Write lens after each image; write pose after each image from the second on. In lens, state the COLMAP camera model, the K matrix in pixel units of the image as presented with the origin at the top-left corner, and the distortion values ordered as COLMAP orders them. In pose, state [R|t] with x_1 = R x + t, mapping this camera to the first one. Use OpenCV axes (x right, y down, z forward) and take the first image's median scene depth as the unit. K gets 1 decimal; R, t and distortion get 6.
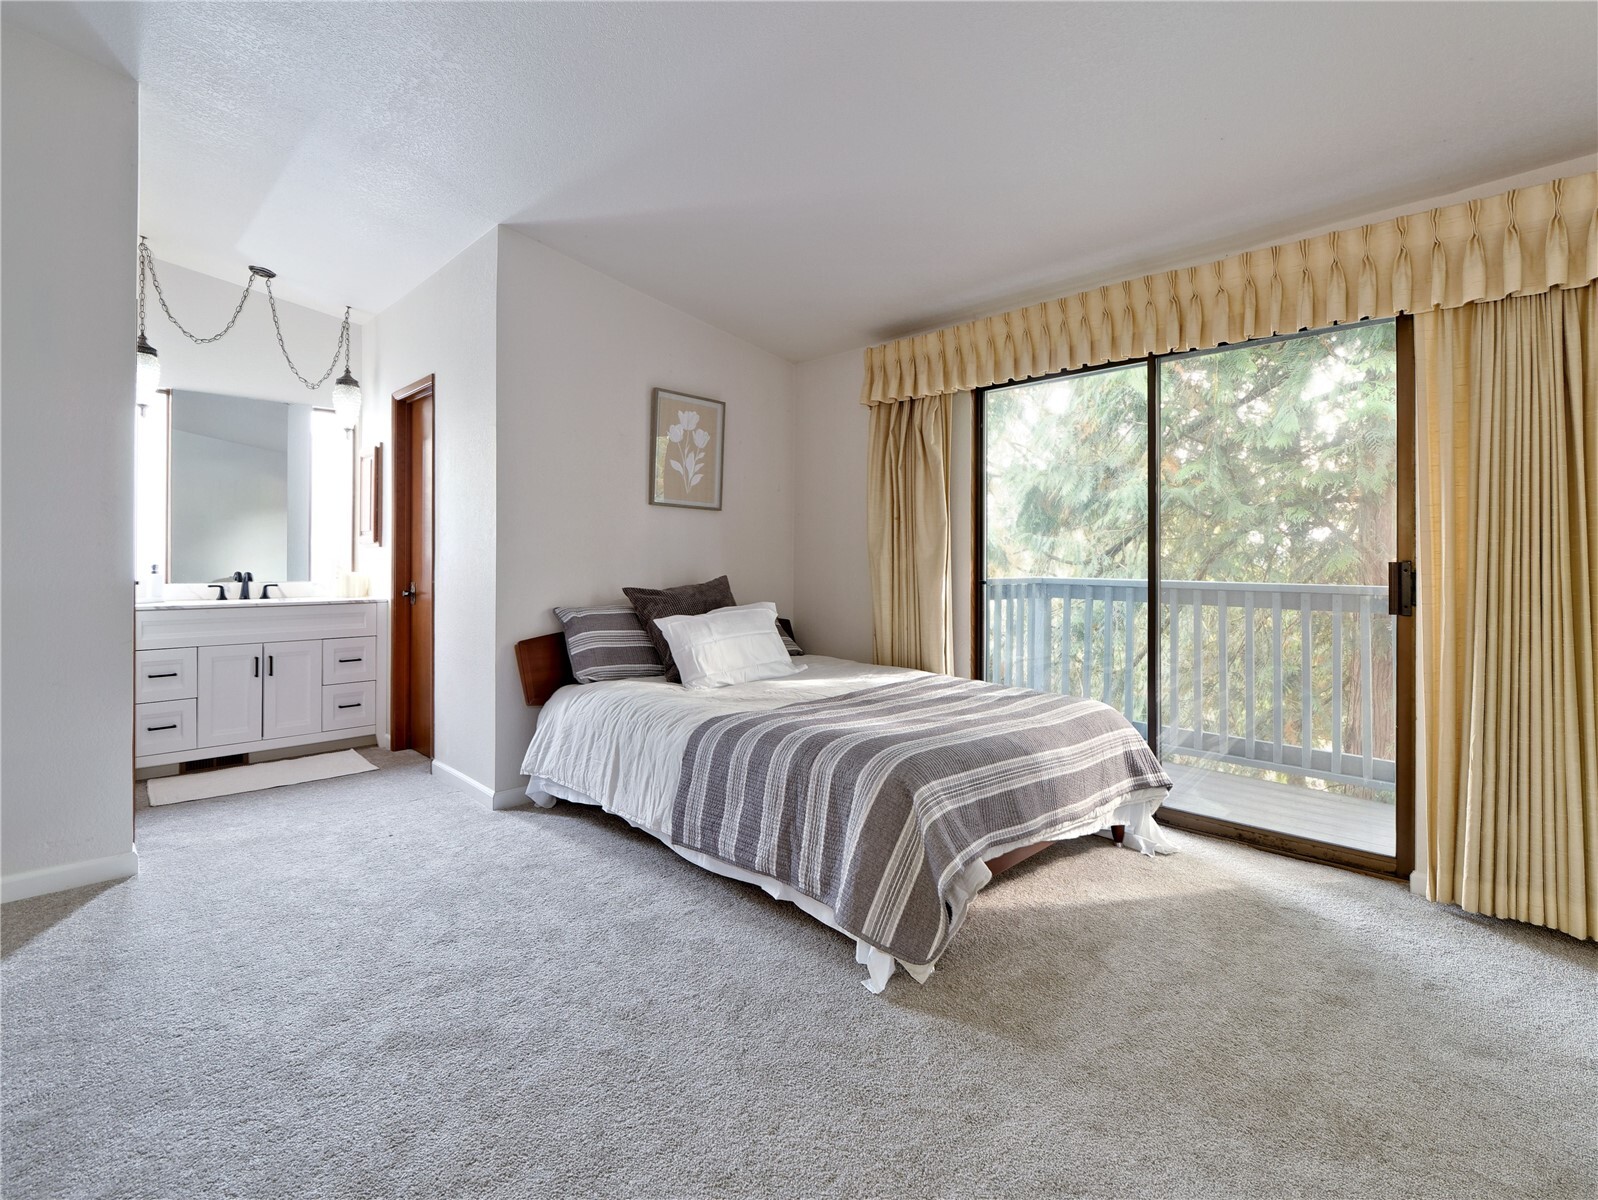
lens RADIAL K [[739.3, 0, 883.1], [0, 739.3, 559.1], [0, 0, 1]] dist [-0.002026, -0.000295]
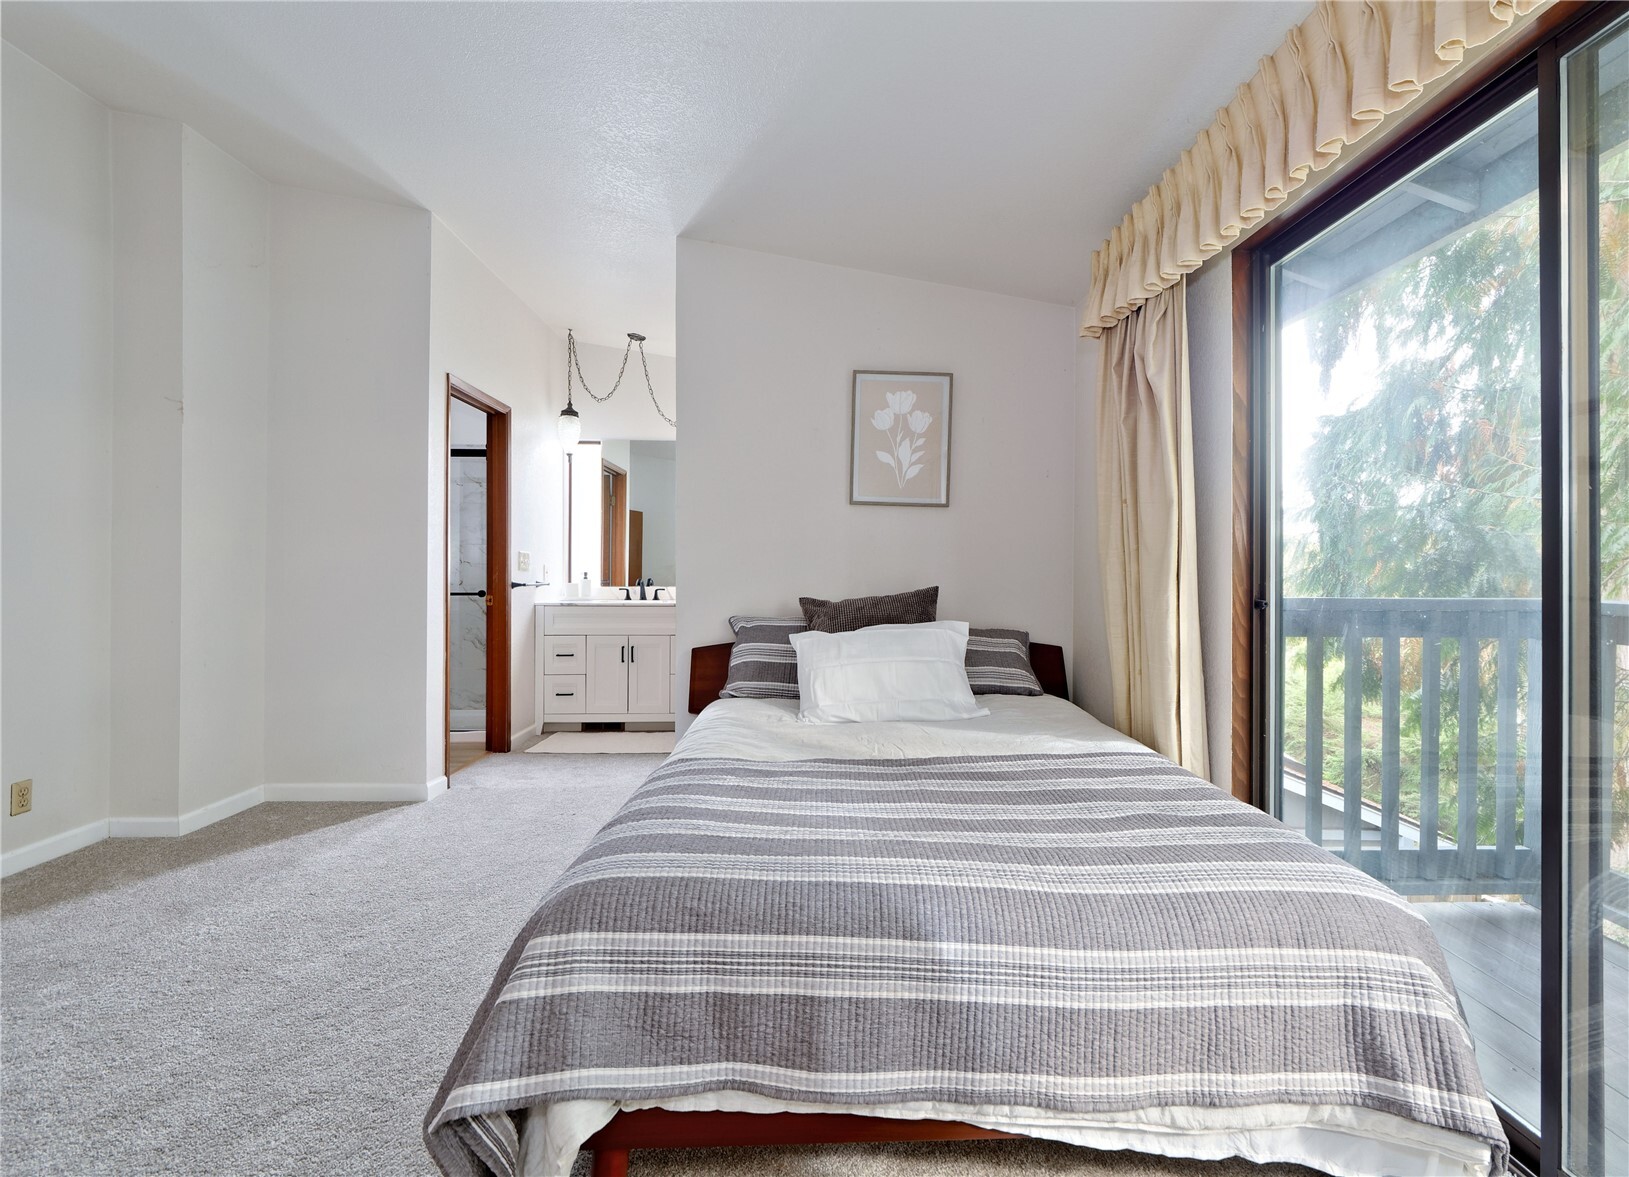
lens RADIAL K [[754.6, 0, 876.8], [0, 754.6, 575.2], [0, 0, 1]] dist [0.003132, -0.000040]
pose [[0.709319, 0.002661, -0.704883, 0.347951], [-0.000196, 0.999994, 0.003578, 0.007809], [0.704888, -0.002399, 0.709315, 0.392355]]
